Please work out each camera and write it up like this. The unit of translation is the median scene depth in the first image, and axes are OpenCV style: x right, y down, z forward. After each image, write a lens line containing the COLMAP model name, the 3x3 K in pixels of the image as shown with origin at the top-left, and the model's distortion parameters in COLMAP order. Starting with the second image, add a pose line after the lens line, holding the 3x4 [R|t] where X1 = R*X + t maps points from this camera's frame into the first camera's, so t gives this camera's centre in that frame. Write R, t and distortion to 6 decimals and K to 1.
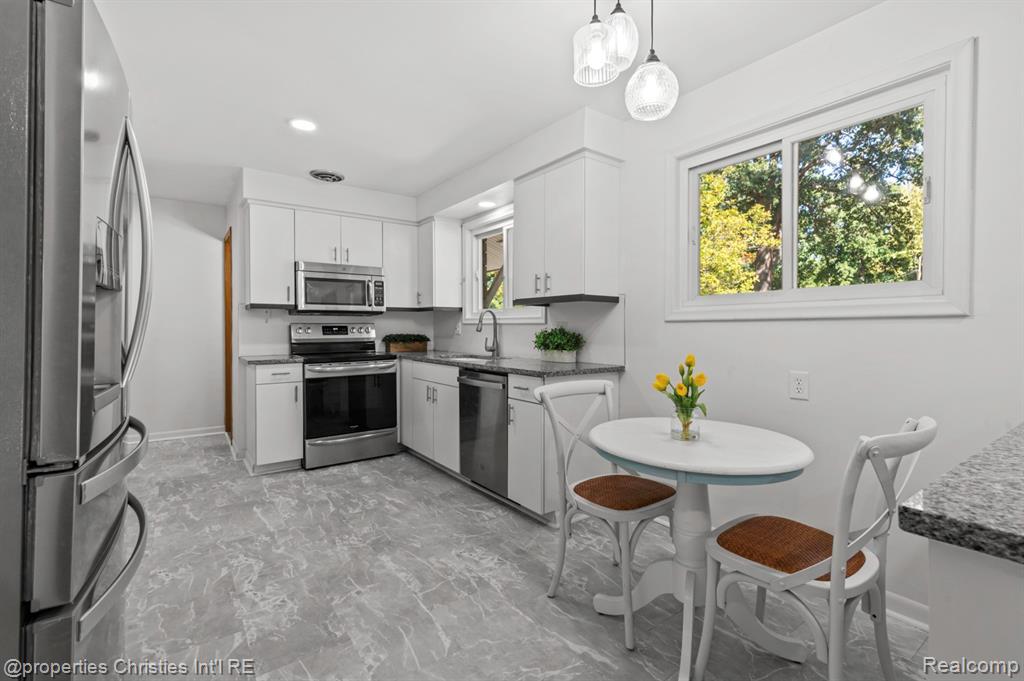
lens RADIAL K [[475.4, 0, 528.9], [0, 475.4, 332.3], [0, 0, 1]] dist [0.013234, -0.000071]
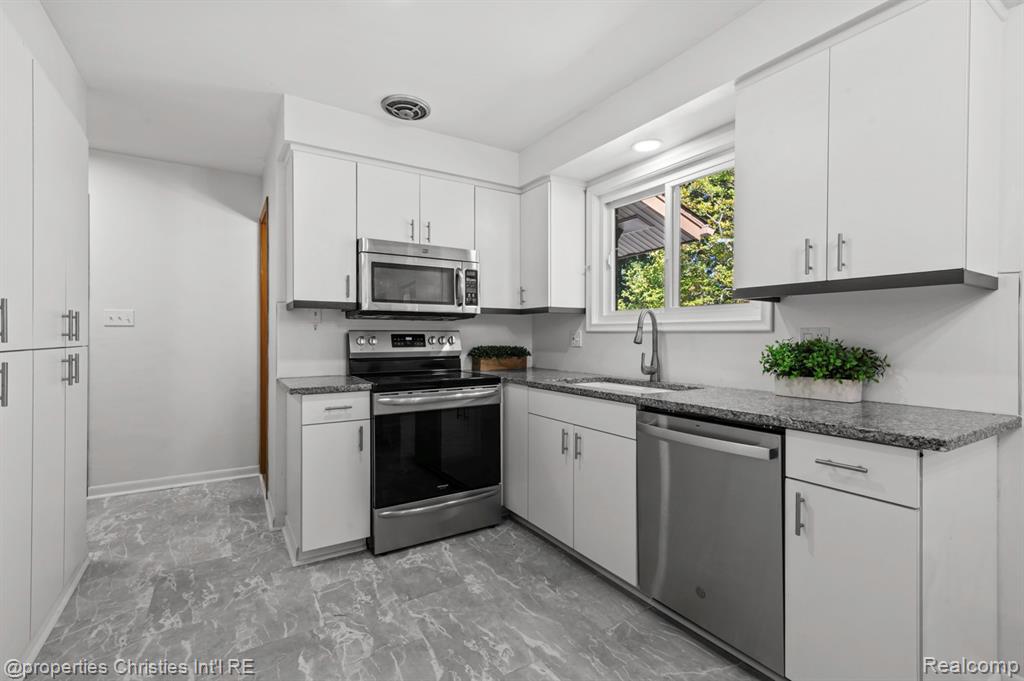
lens RADIAL K [[471.4, 0, 523.9], [0, 471.4, 339.1], [0, 0, 1]] dist [0.009805, -0.000121]
pose [[0.997724, 0.003025, -0.067356, -0.215206], [-0.003330, 0.999985, -0.004414, -0.004355], [0.067342, 0.004628, 0.997719, 0.358898]]
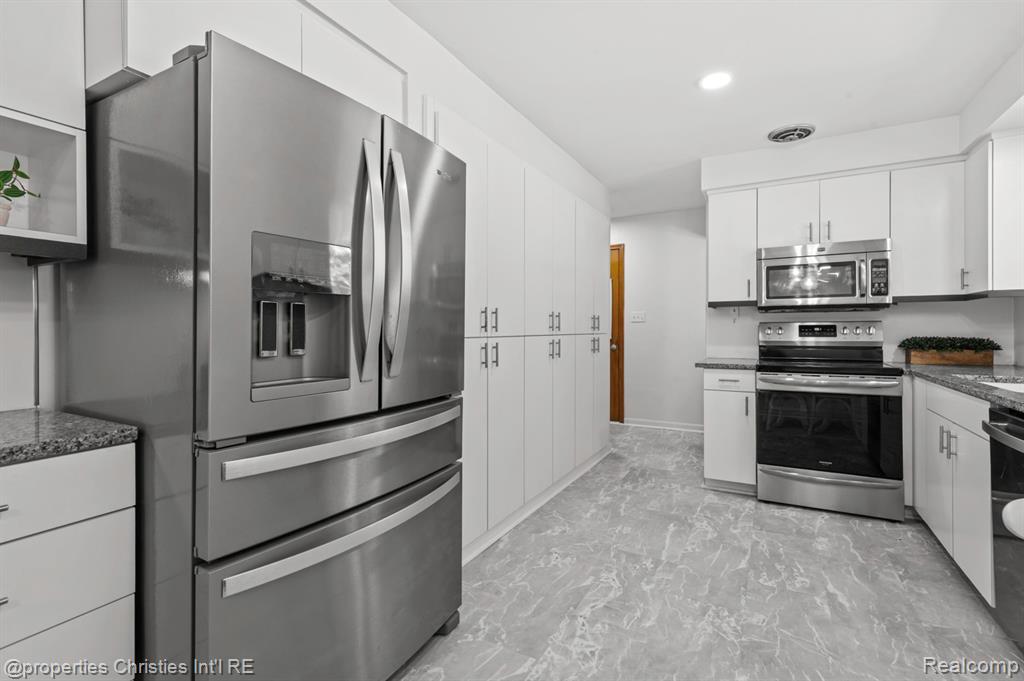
lens RADIAL K [[469.2, 0, 516.1], [0, 469.2, 329.2], [0, 0, 1]] dist [0.011239, -0.000282]
pose [[0.416565, 0.000784, -0.909105, 0.094907], [-0.005951, 0.999981, -0.001864, -0.002937], [0.909086, 0.006186, 0.416562, 0.271519]]
